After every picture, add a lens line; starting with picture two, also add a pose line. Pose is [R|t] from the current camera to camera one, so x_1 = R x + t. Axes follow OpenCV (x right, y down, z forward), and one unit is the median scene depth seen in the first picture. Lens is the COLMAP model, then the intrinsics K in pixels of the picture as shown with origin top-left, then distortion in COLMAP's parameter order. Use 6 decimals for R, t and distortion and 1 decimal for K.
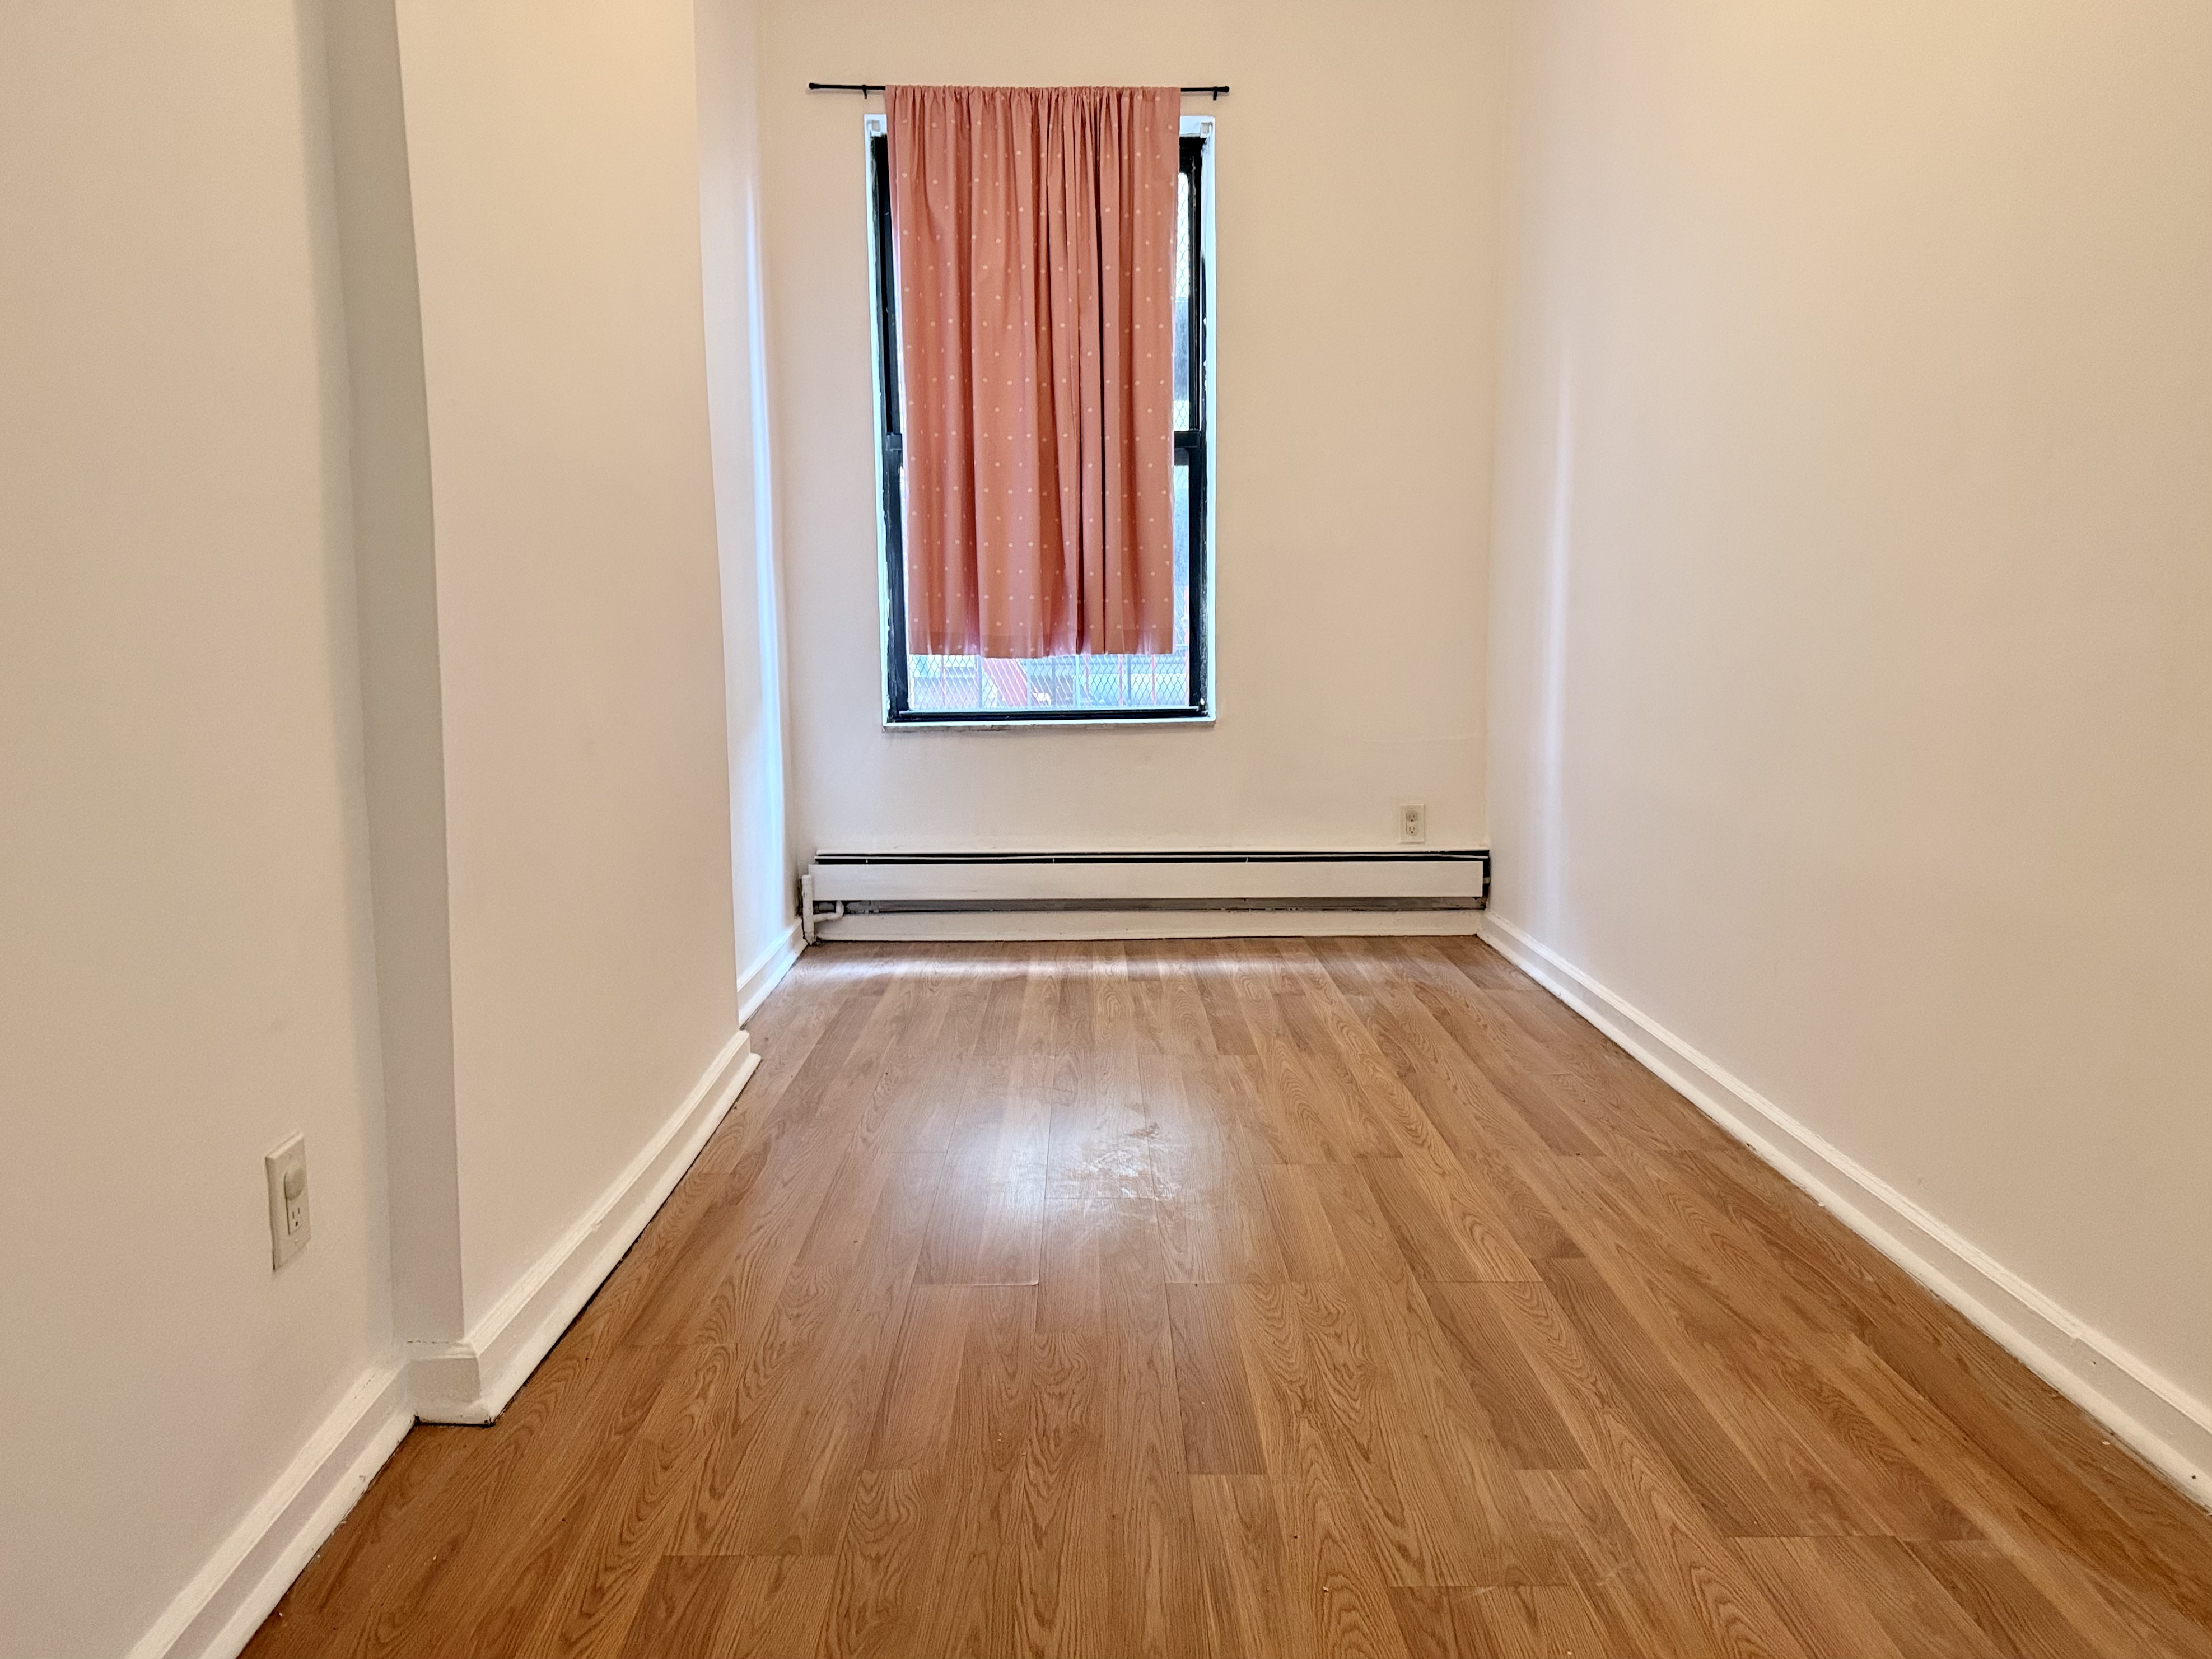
lens RADIAL K [[1592.1, 0, 1109.8], [0, 1592.1, 833.4], [0, 0, 1]] dist [0.087889, -0.127629]
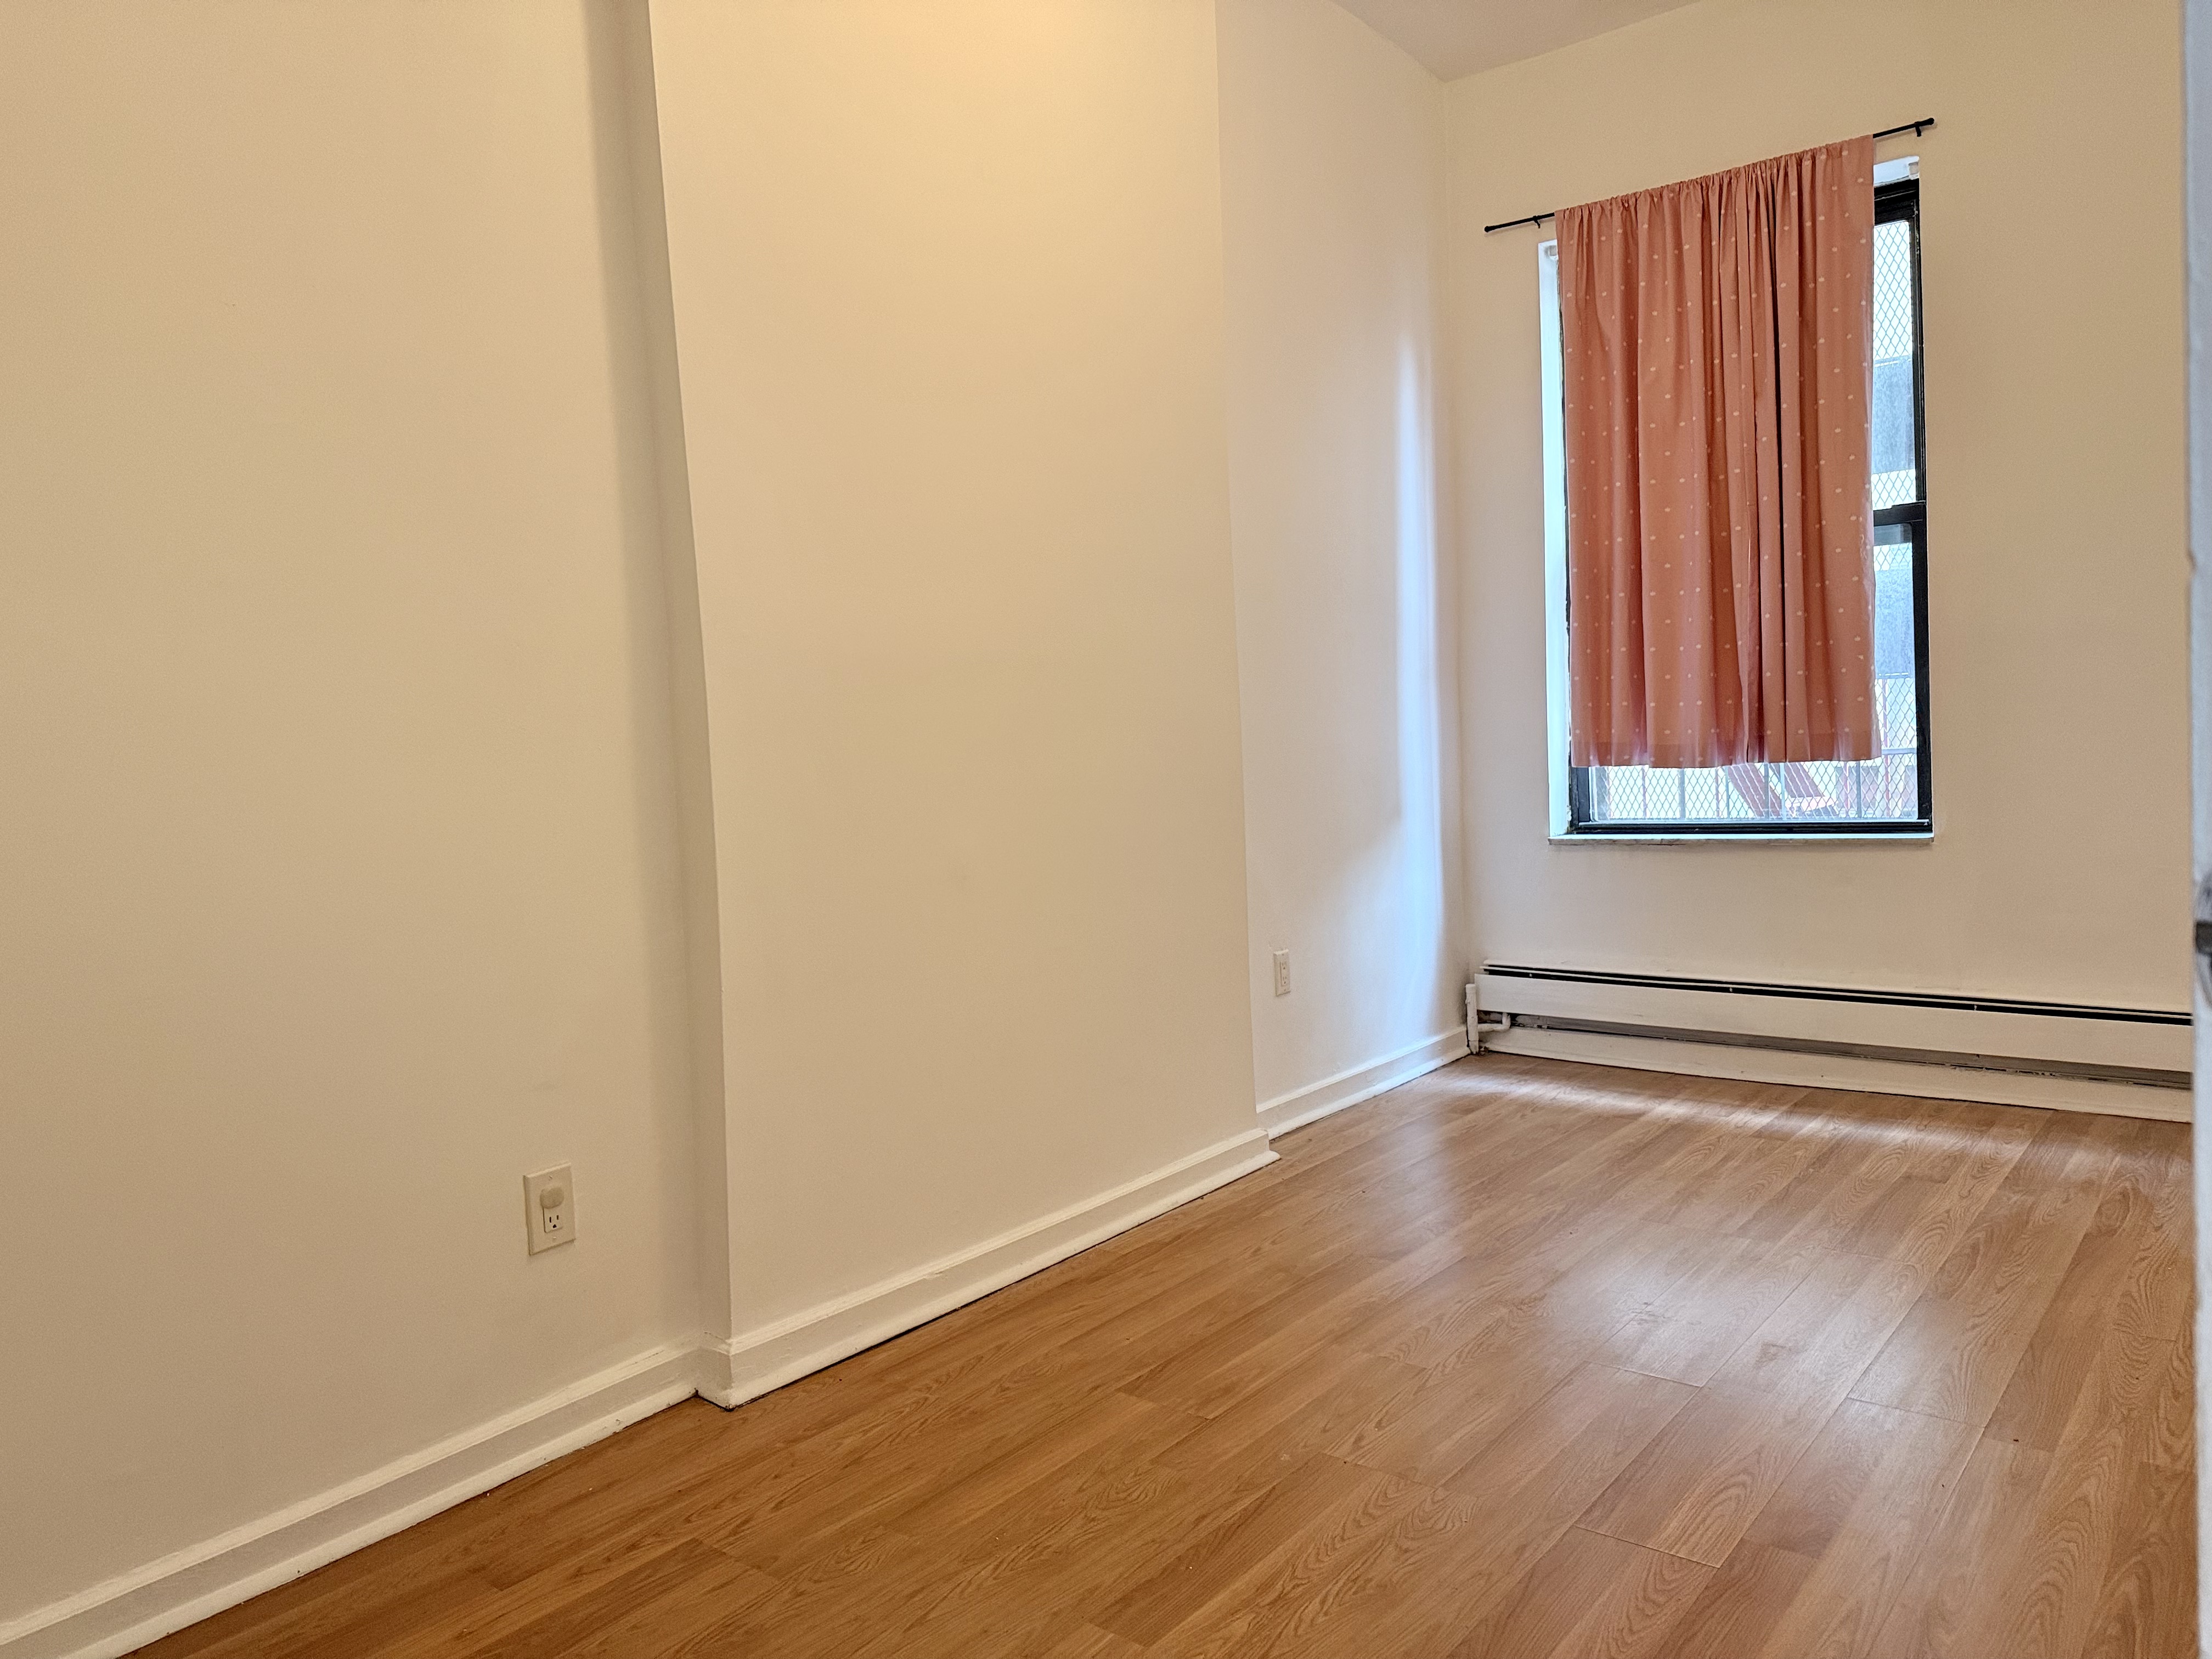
lens RADIAL K [[1595.6, 0, 1105.5], [0, 1595.6, 788.4], [0, 0, 1]] dist [0.050601, -0.051470]
pose [[0.768775, -0.001829, -0.639517, 0.285107], [-0.043219, 0.997561, -0.054807, -0.032653], [0.638058, 0.069774, 0.766821, 0.066192]]
